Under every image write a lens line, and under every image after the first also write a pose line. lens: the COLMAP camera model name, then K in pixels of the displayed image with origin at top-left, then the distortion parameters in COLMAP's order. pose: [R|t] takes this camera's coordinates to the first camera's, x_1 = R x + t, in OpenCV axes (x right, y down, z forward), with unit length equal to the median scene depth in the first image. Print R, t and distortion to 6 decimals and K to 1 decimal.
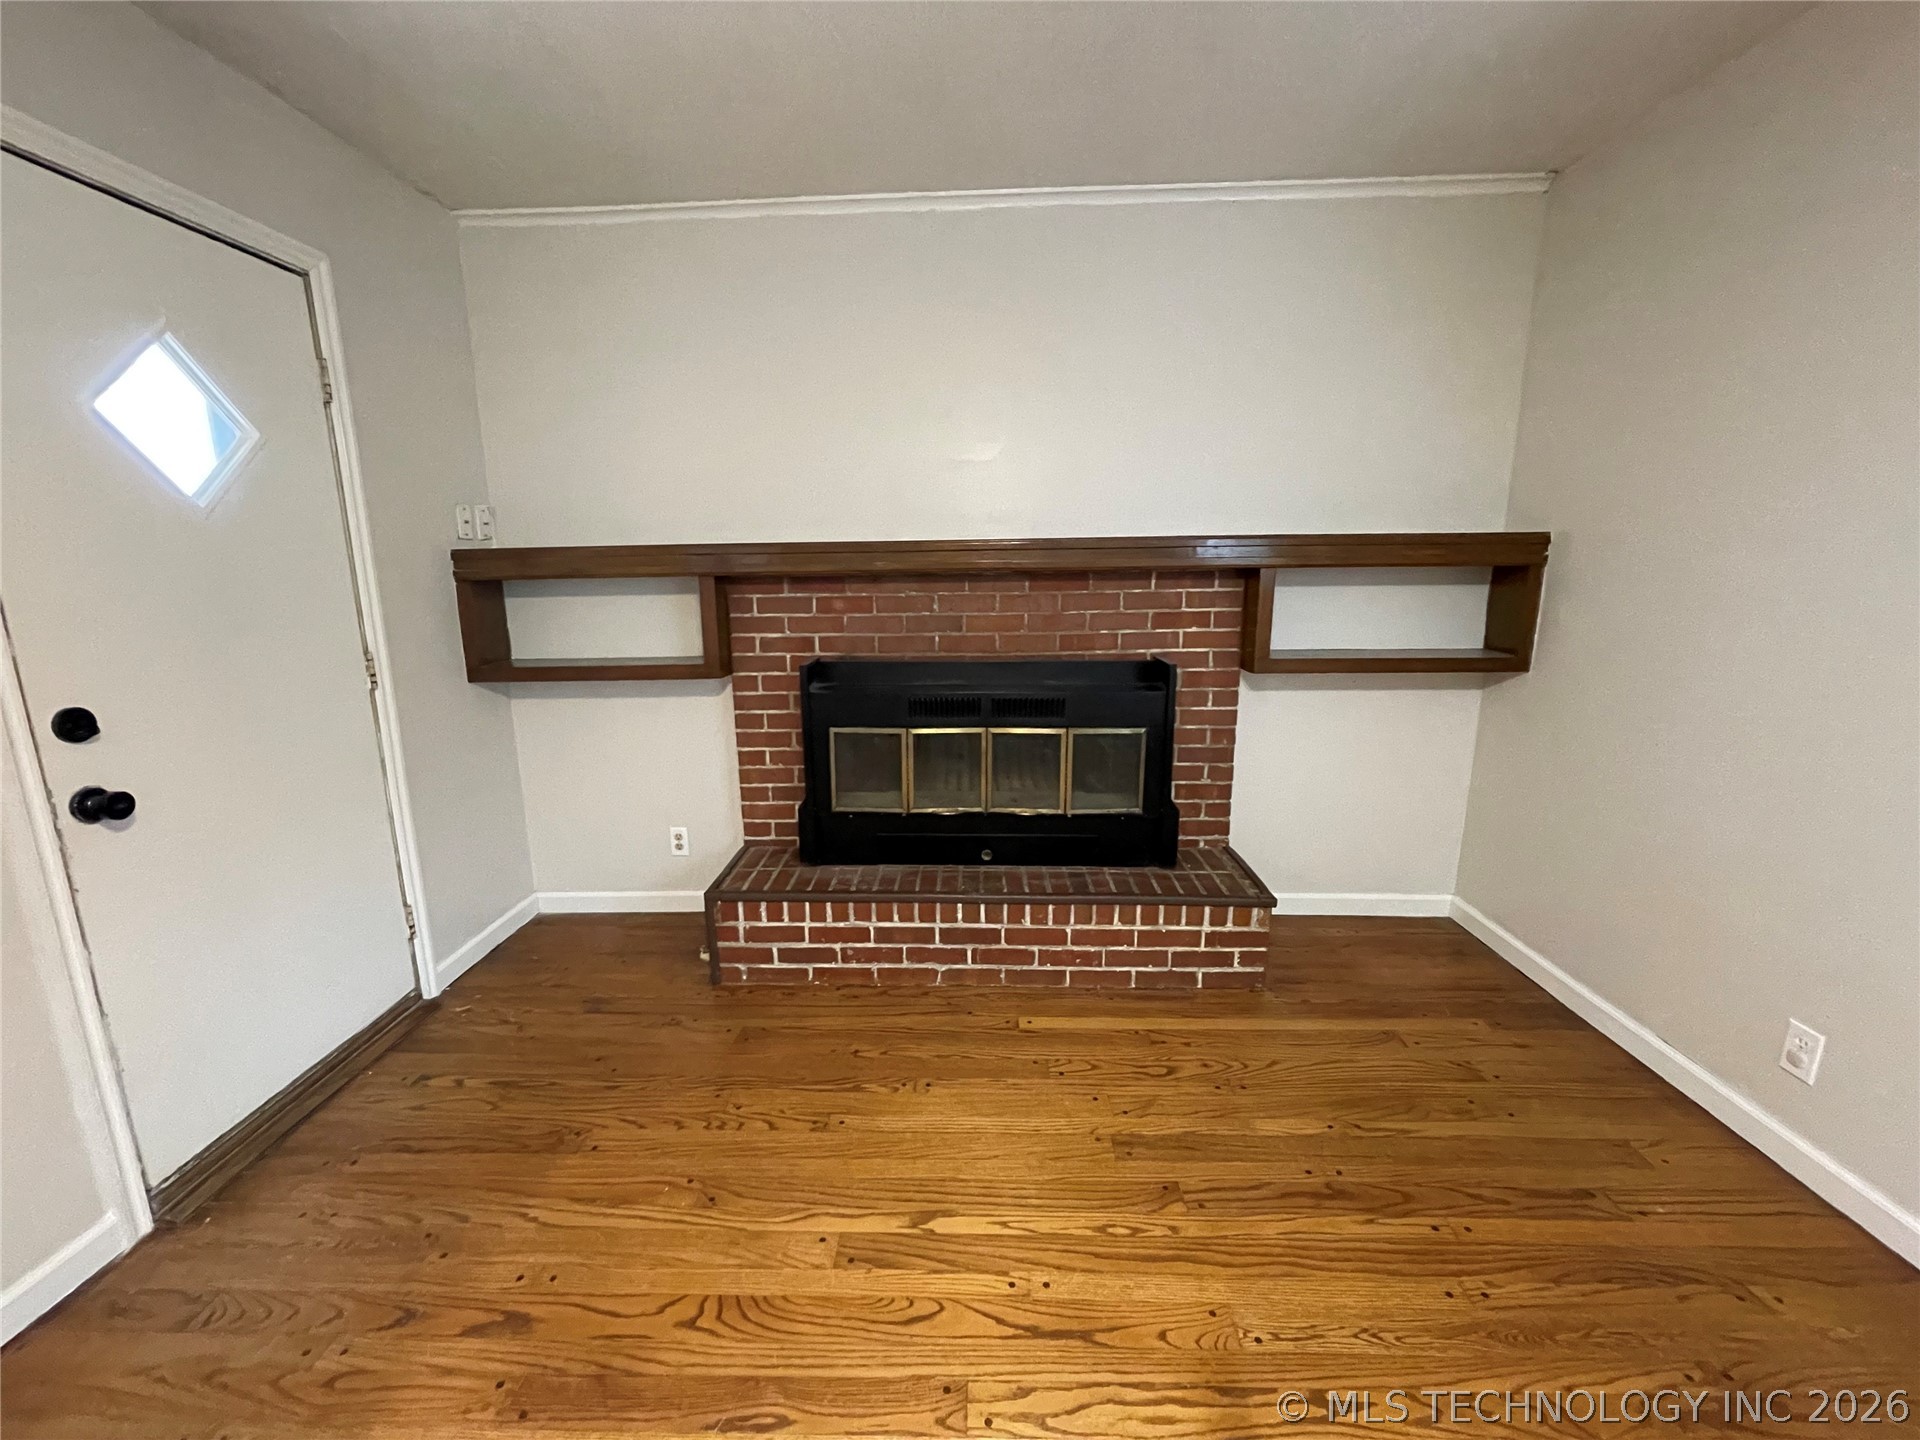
lens RADIAL K [[777.8, 0, 949.2], [0, 777.8, 721.5], [0, 0, 1]] dist [-0.003545, 0.000232]
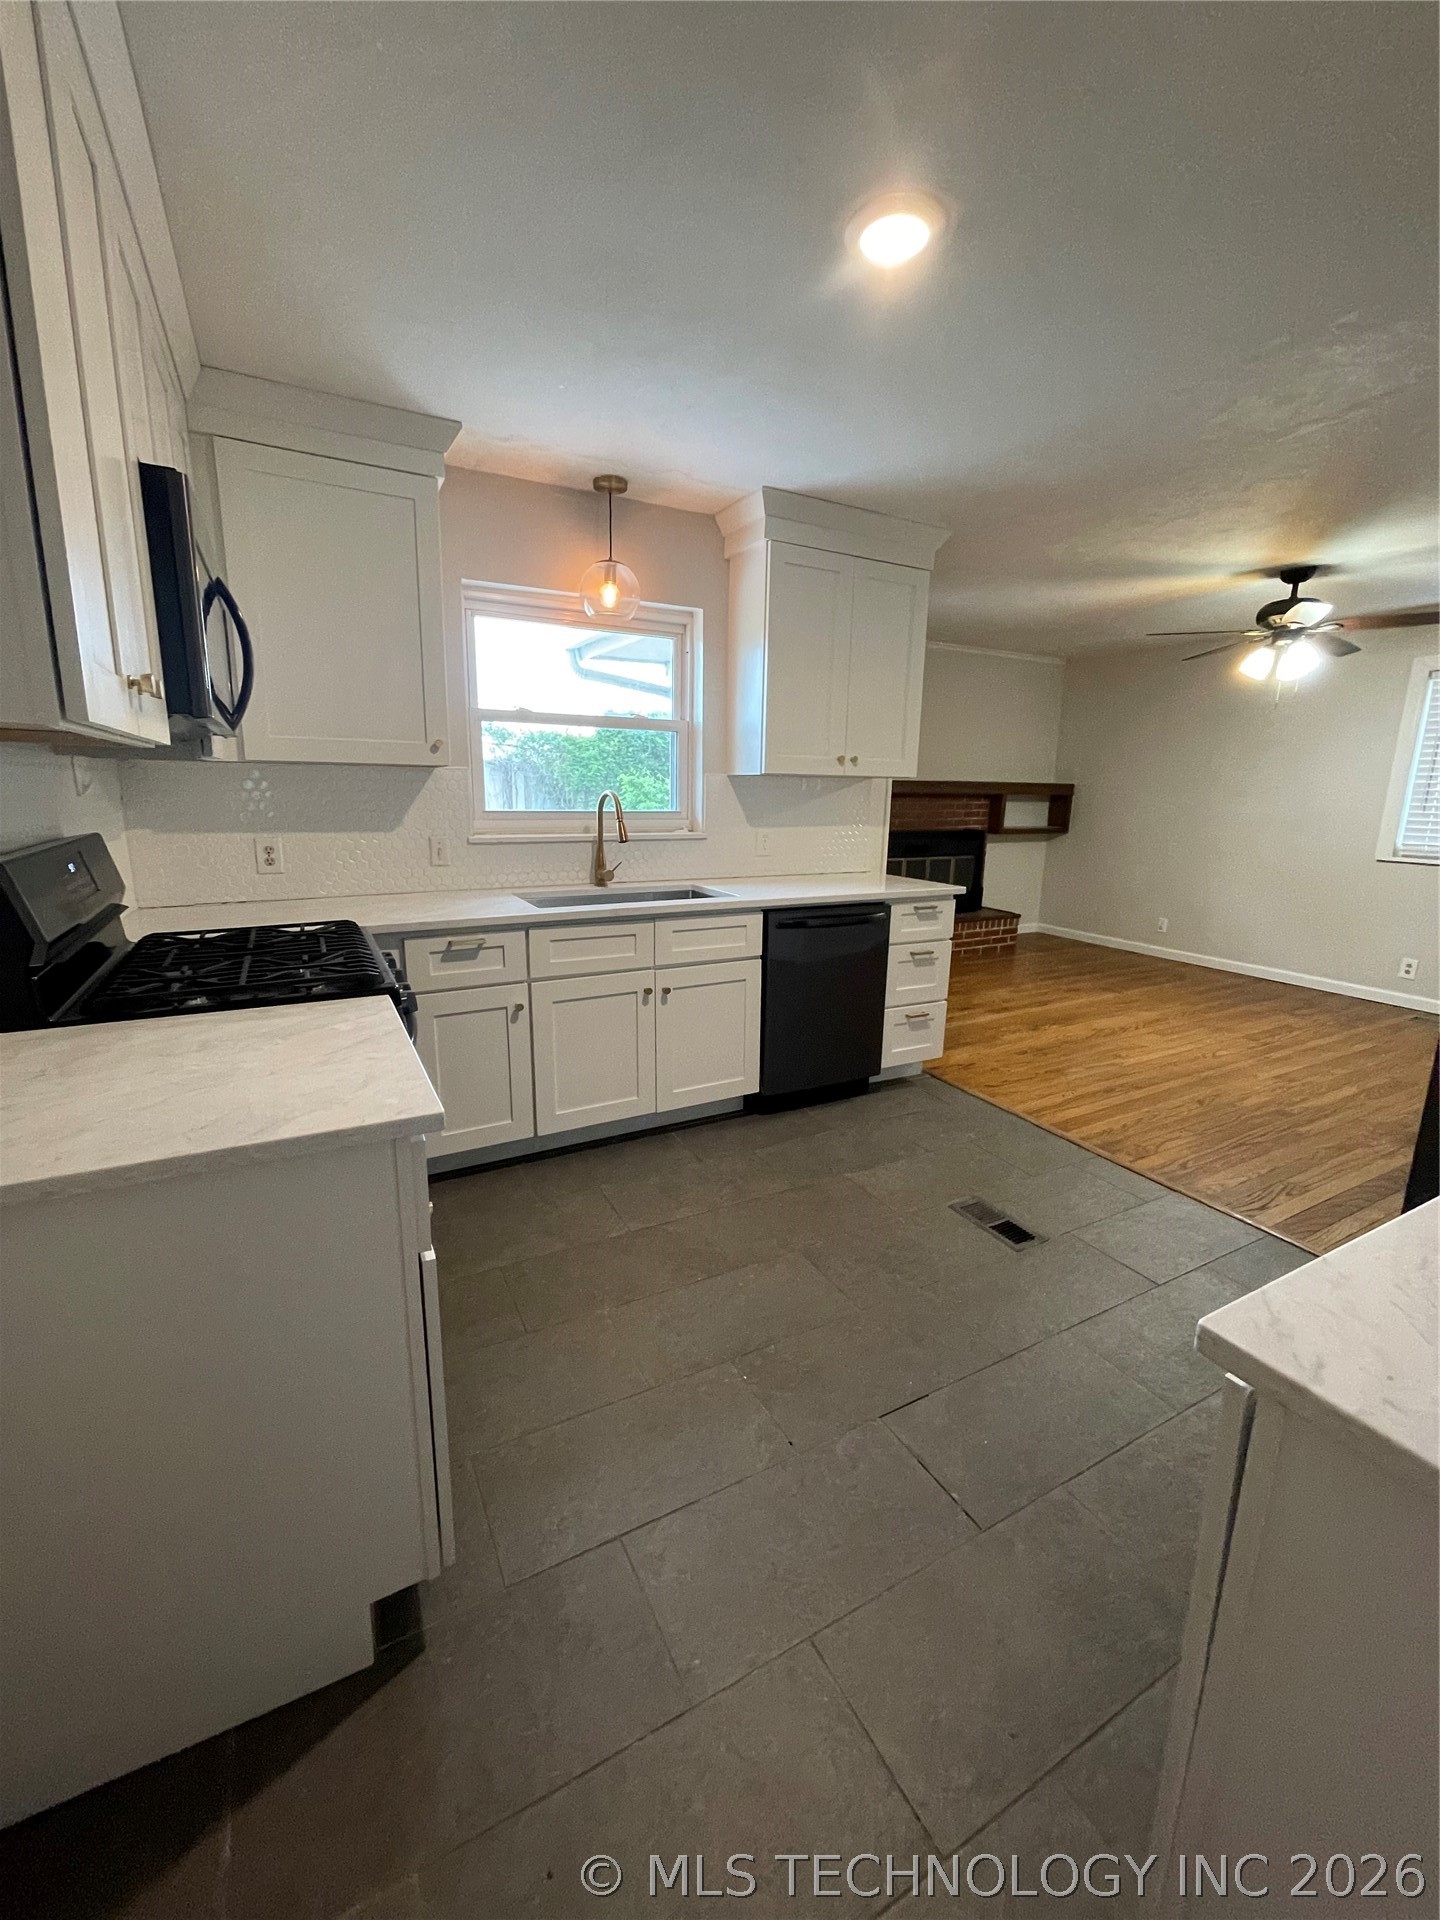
lens RADIAL K [[777.8, 0, 714.9], [0, 777.8, 949.1], [0, 0, 1]] dist [-0.003545, 0.000232]
pose [[0.865403, -0.080307, 0.494600, -1.832657], [0.075741, 0.996697, 0.029307, 0.180610], [-0.495320, 0.012099, 0.868626, -0.831169]]
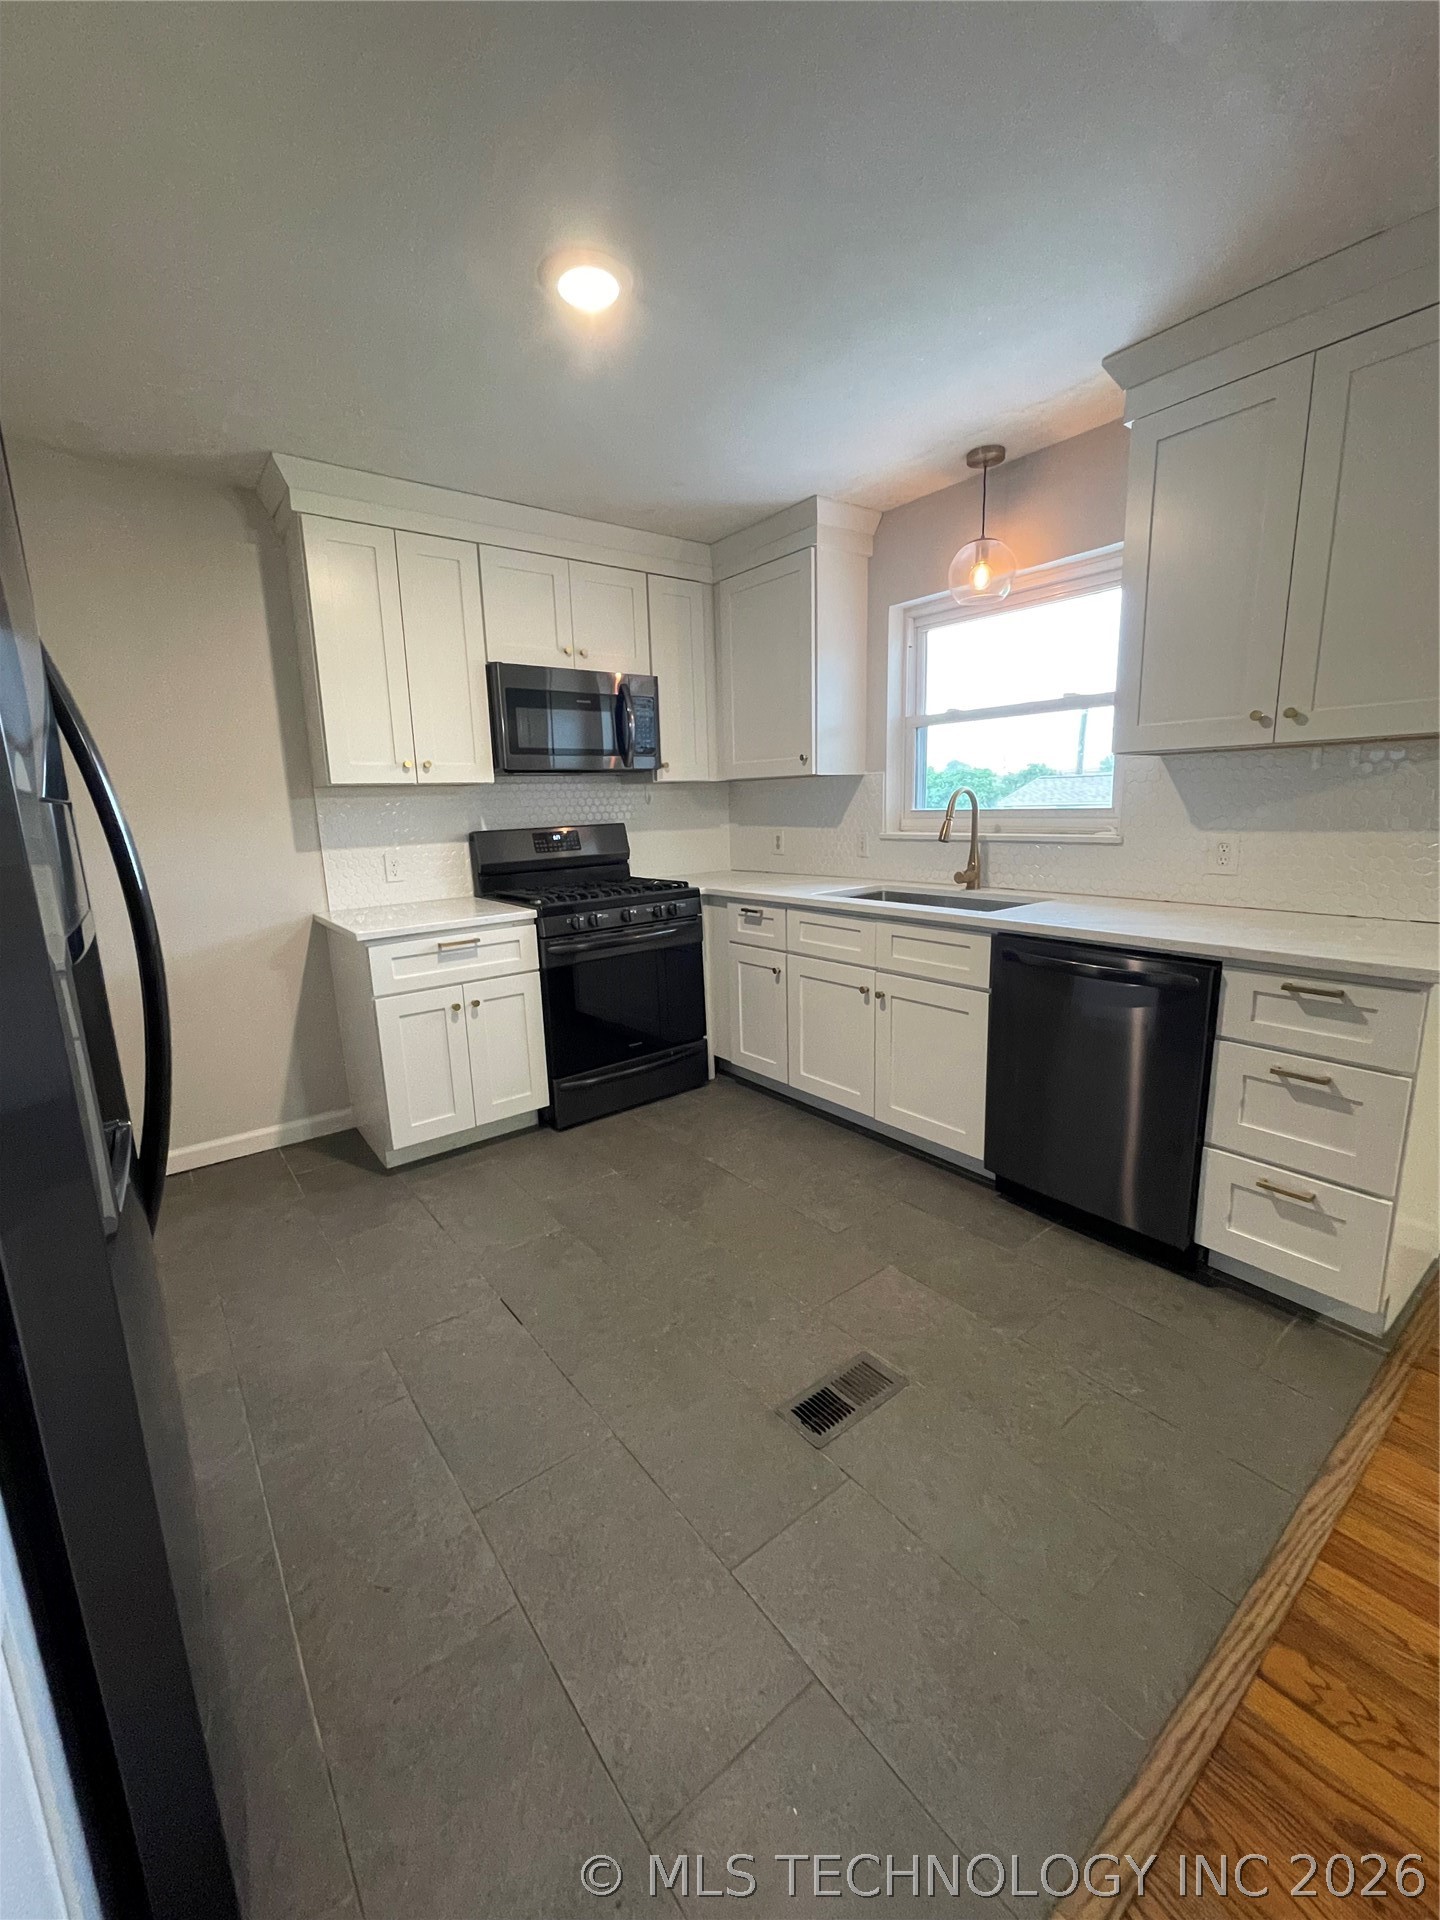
lens RADIAL K [[768.8, 0, 718.2], [0, 768.8, 950.5], [0, 0, 1]] dist [-0.004572, -0.000064]
pose [[0.641435, 0.135753, -0.755071, -0.651492], [-0.128545, 0.989323, 0.068669, 0.161833], [0.756331, 0.053014, 0.652037, -0.685682]]
